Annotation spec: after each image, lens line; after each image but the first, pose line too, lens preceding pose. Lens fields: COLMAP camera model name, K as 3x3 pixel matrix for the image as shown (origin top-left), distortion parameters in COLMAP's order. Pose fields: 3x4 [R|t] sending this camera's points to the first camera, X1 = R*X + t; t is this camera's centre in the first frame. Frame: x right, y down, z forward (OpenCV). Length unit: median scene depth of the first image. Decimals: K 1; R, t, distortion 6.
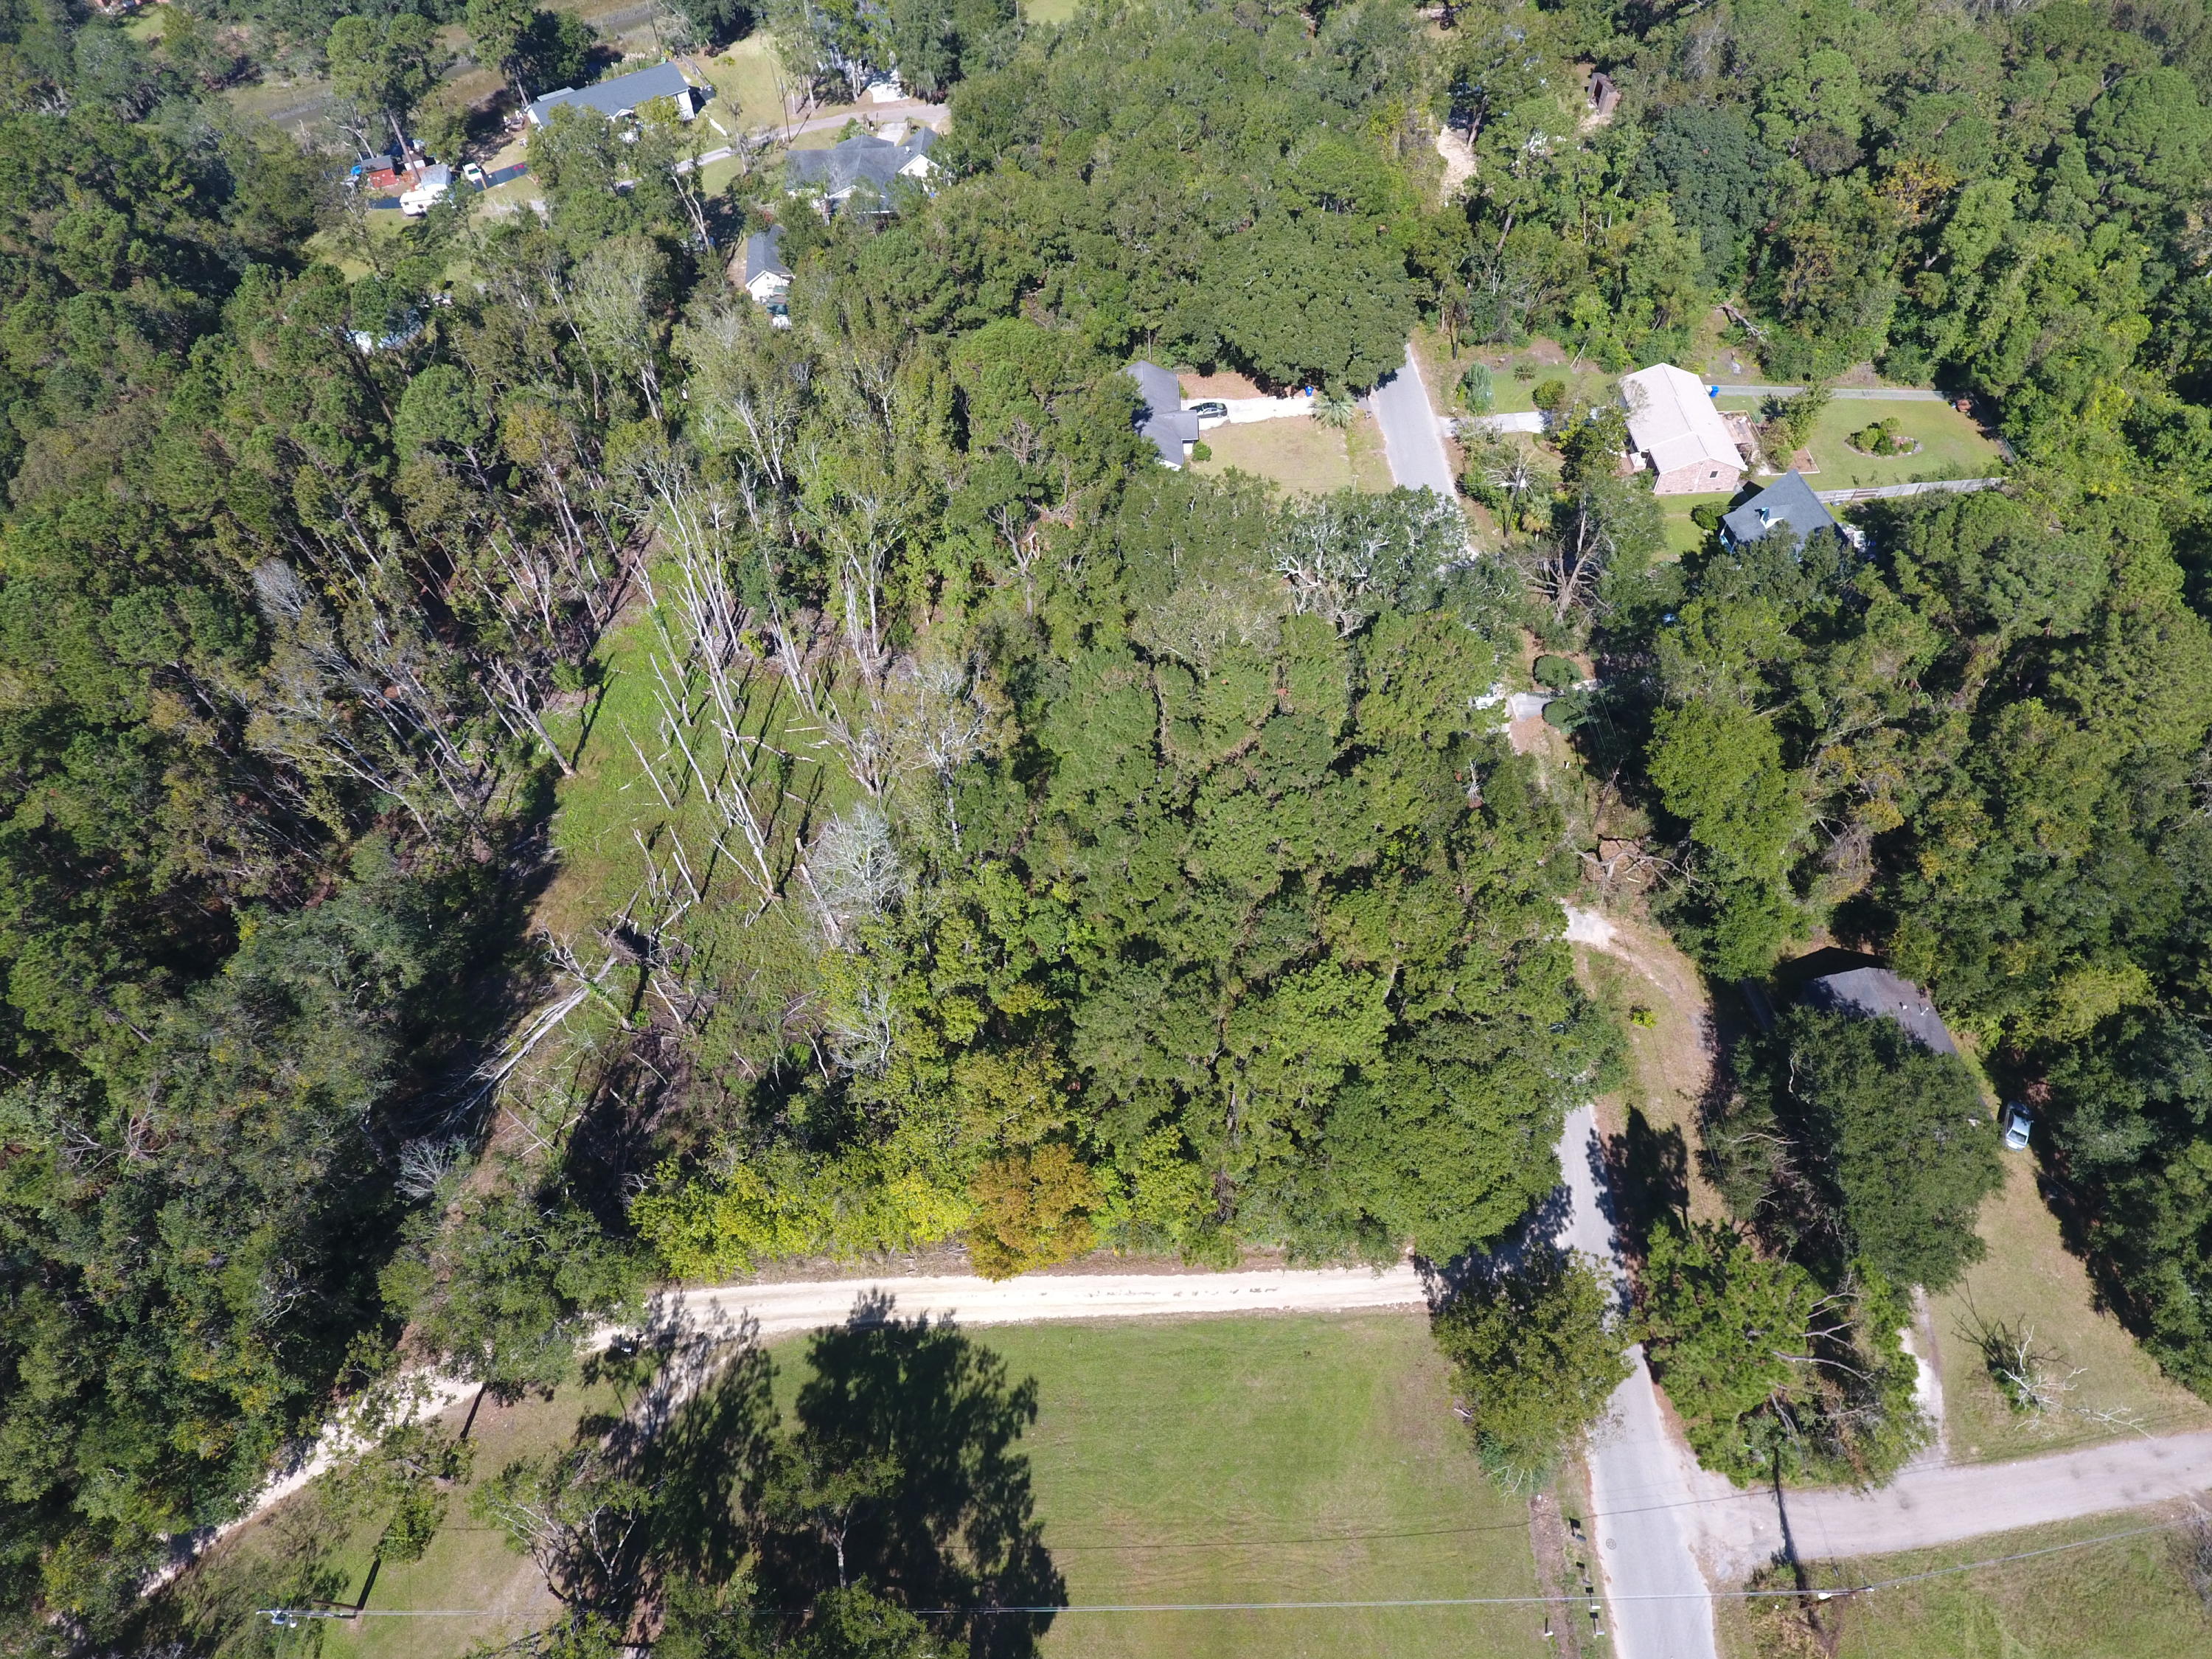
lens RADIAL K [[1296.2, 0, 1091.1], [0, 1296.2, 806.1], [0, 0, 1]] dist [-0.005395, 0.000833]
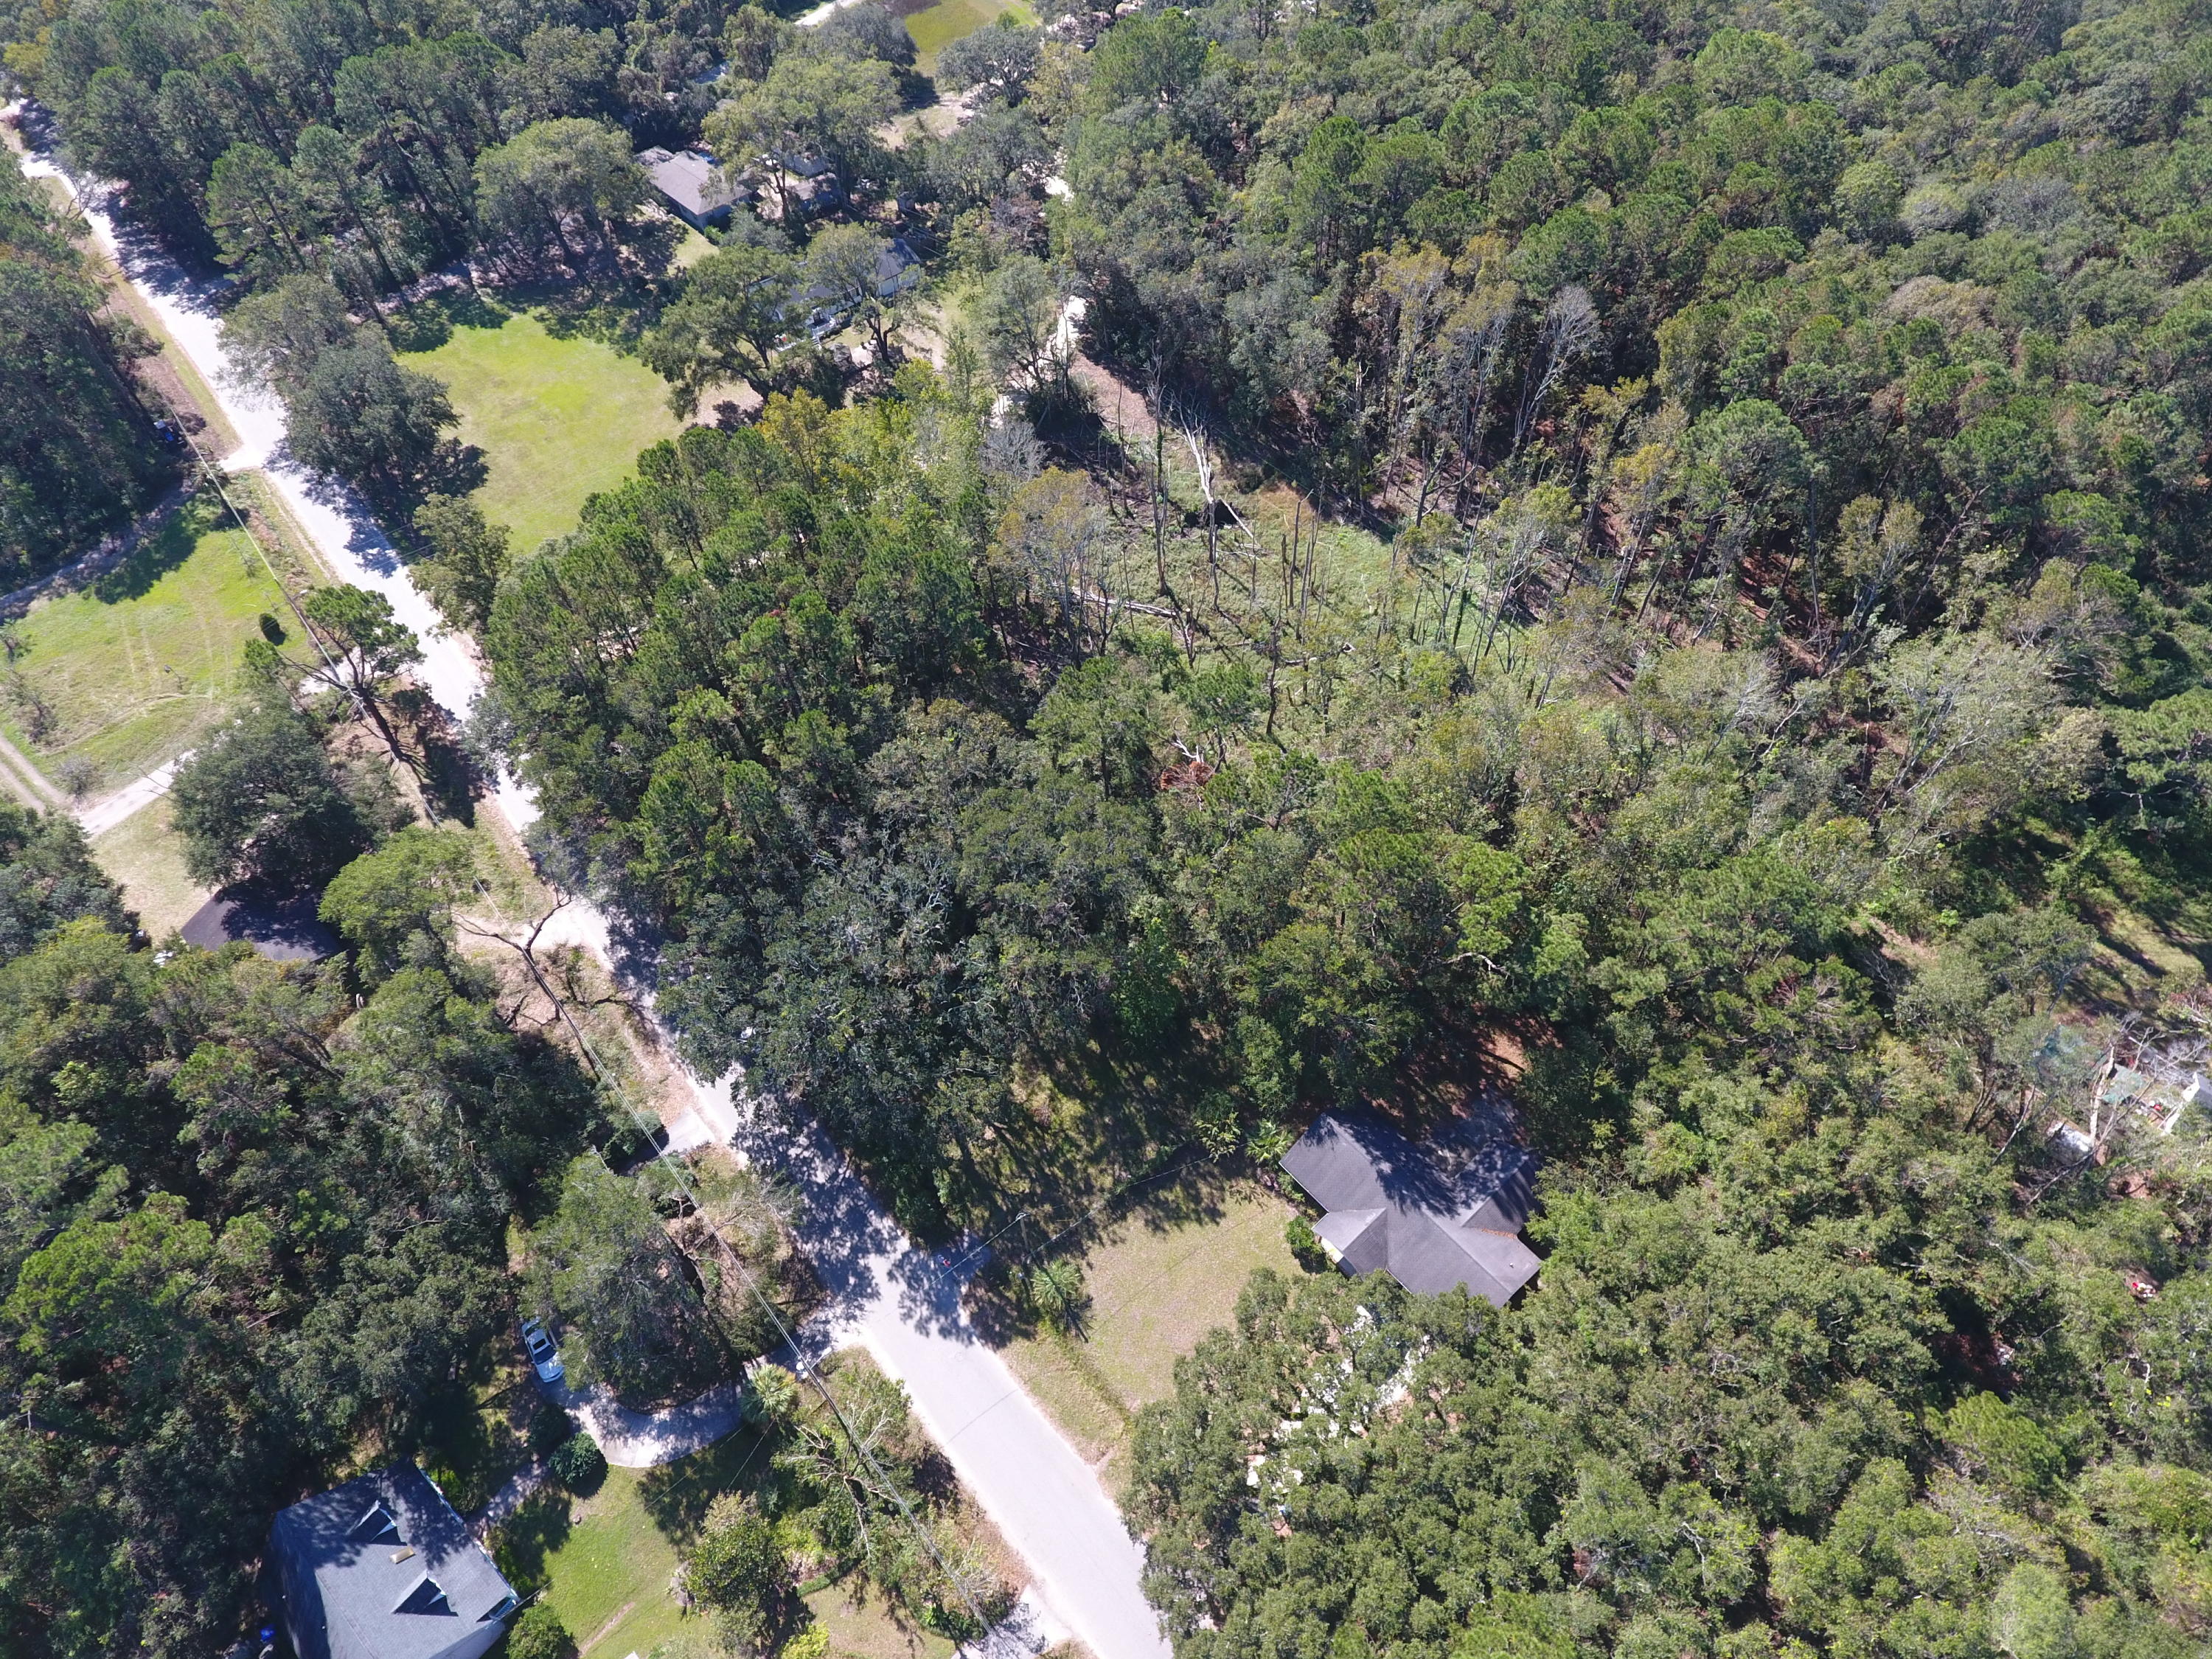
lens RADIAL K [[1295.0, 0, 1091.6], [0, 1295.0, 804.9], [0, 0, 1]] dist [-0.002444, -0.001792]
pose [[-0.753696, 0.558754, -0.346028, 0.407986], [-0.473384, -0.096310, 0.875575, -1.172311], [0.455906, 0.823722, 0.337094, 0.875909]]
